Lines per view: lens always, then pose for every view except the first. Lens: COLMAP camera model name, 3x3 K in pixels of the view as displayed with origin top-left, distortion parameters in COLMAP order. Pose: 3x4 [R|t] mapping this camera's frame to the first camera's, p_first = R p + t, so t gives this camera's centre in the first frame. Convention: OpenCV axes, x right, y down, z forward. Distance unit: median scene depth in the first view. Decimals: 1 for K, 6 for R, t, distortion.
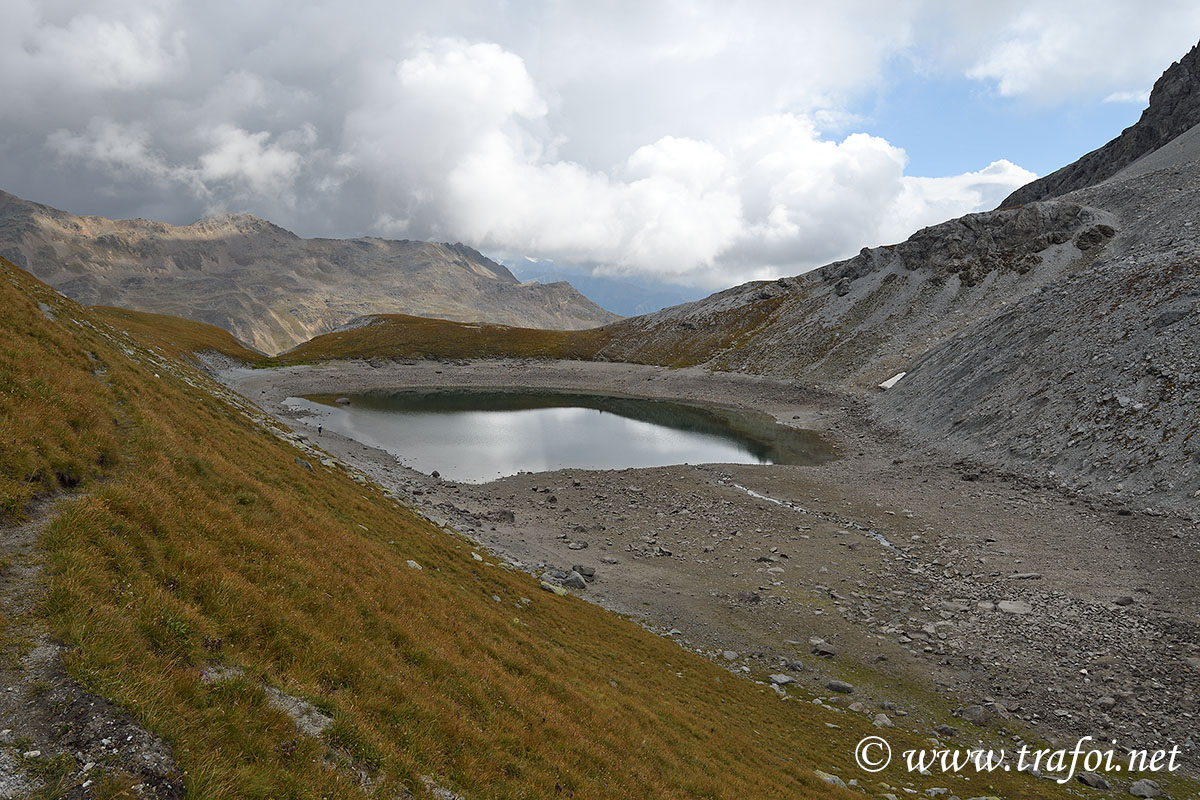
lens RADIAL K [[944.5, 0, 598.6], [0, 944.5, 395.9], [0, 0, 1]] dist [-0.081161, 0.044153]
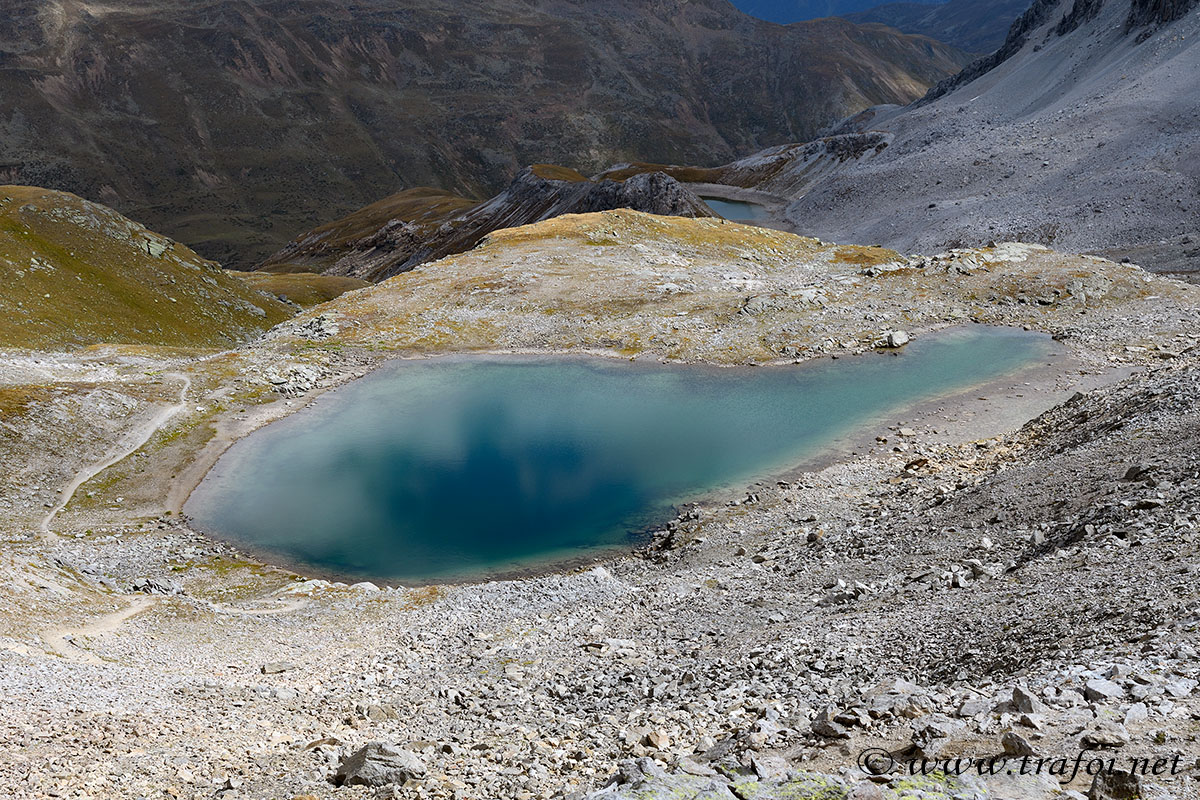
lens RADIAL K [[1823.8, 0, 600.8], [0, 1823.8, 386.5], [0, 0, 1]] dist [0.034703, 0.068596]
pose [[0.997201, 0.007821, -0.074351, 0.059107], [0.003313, 0.988914, 0.148455, -0.245392], [0.074688, -0.148286, 0.986120, -4.369983]]
